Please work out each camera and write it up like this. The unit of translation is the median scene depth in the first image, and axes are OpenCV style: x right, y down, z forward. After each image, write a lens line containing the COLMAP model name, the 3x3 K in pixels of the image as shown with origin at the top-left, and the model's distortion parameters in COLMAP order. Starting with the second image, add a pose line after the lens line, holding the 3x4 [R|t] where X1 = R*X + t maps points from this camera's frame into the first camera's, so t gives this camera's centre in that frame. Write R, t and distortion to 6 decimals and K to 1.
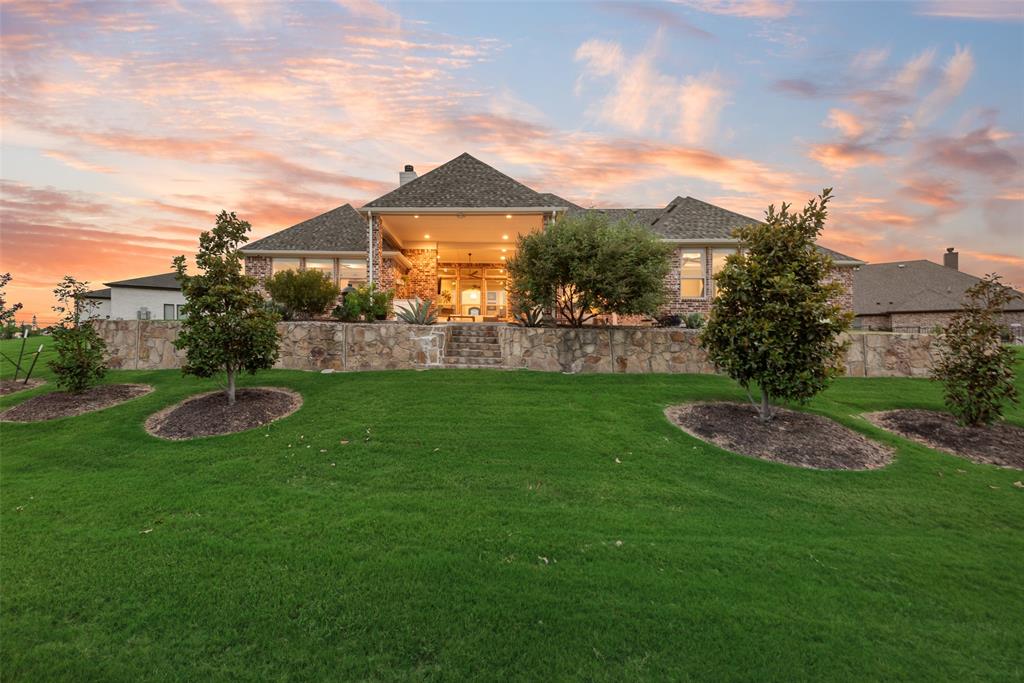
lens RADIAL K [[405.0, 0, 510.0], [0, 405.0, 344.8], [0, 0, 1]] dist [0.001057, -0.000158]
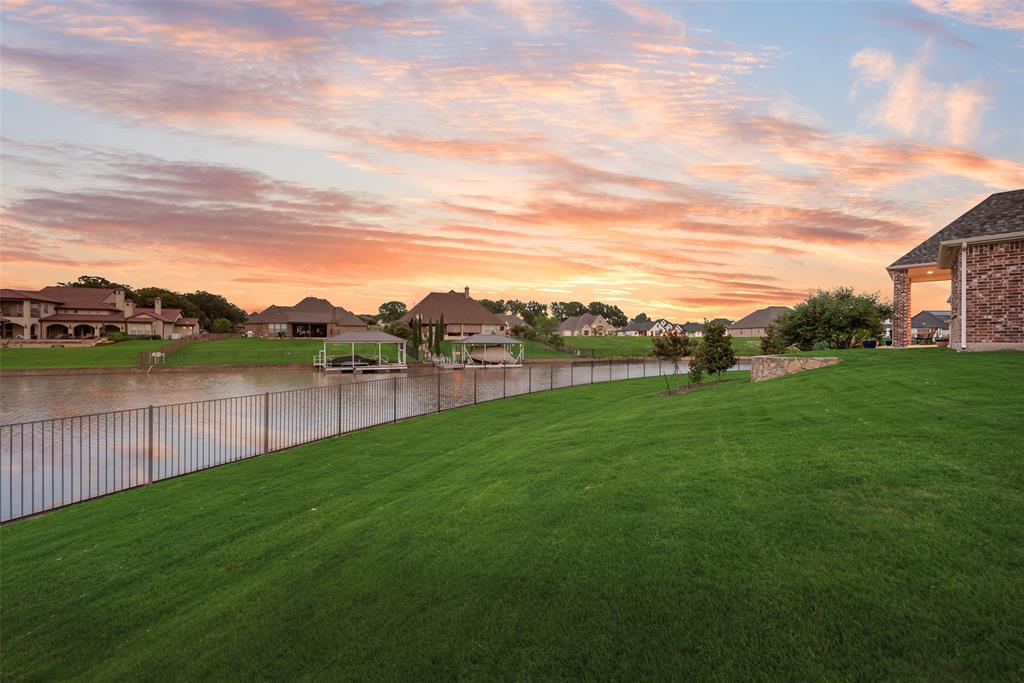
lens RADIAL K [[405.0, 0, 512.1], [0, 405.0, 342.4], [0, 0, 1]] dist [0.001057, -0.000158]
pose [[0.998837, -0.021280, 0.043259, -0.770020], [0.021441, 0.999765, -0.003275, 0.008701], [-0.043179, 0.004198, 0.999059, -0.028602]]
